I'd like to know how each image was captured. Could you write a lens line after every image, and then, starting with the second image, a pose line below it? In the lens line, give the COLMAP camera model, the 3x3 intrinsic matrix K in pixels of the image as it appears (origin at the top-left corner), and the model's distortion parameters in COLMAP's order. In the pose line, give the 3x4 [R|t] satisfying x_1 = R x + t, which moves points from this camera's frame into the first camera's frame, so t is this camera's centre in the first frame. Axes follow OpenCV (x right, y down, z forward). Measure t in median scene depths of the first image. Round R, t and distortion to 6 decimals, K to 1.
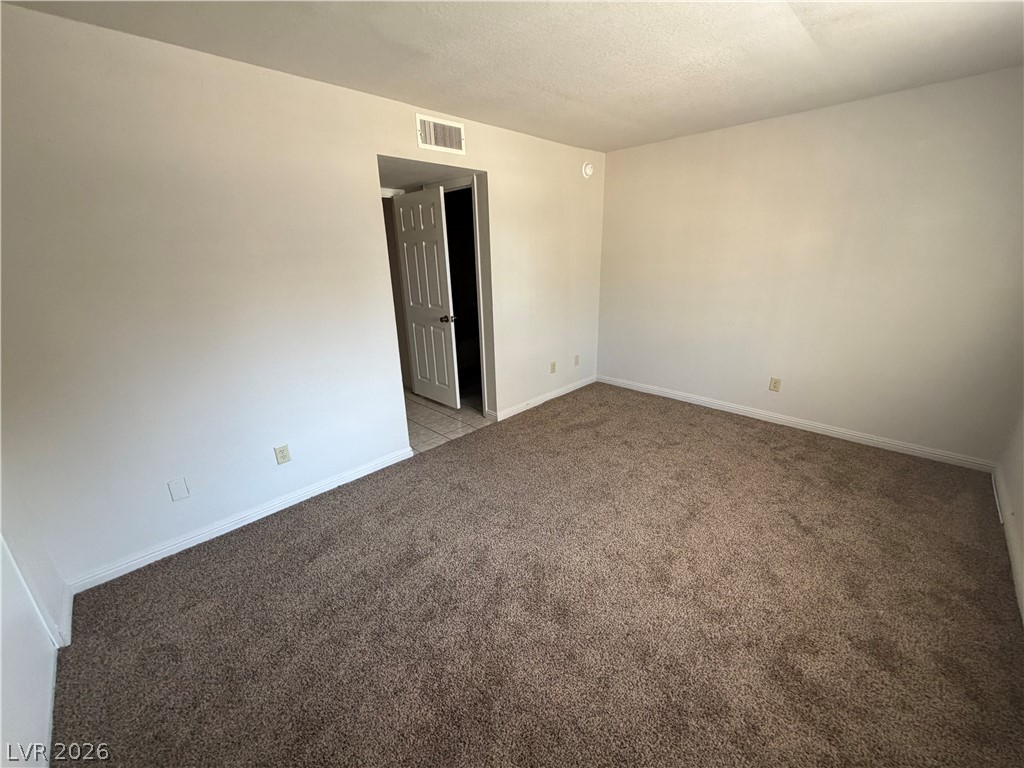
lens RADIAL K [[408.3, 0, 509.8], [0, 408.3, 383.9], [0, 0, 1]] dist [-0.000706, 0.000246]
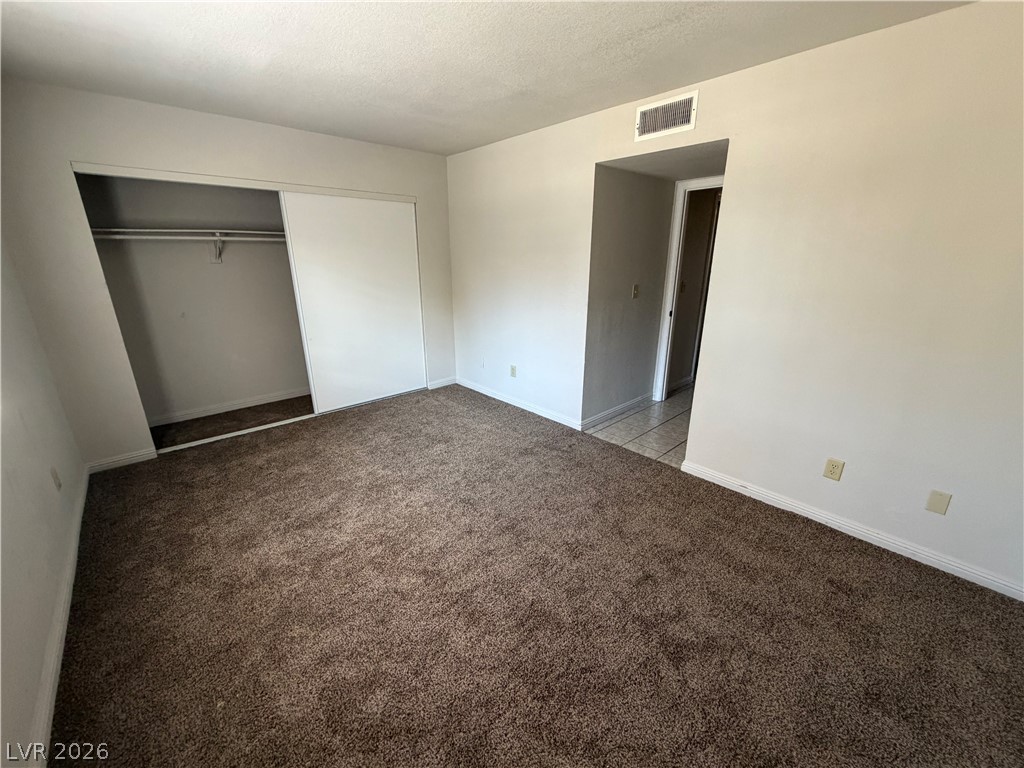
lens RADIAL K [[408.3, 0, 509.8], [0, 408.3, 383.9], [0, 0, 1]] dist [-0.000706, 0.000246]
pose [[-0.046940, 0.338151, -0.939920, 0.908979], [-0.301573, 0.892253, 0.336063, -0.298030], [0.952287, 0.299229, 0.060095, 0.825081]]
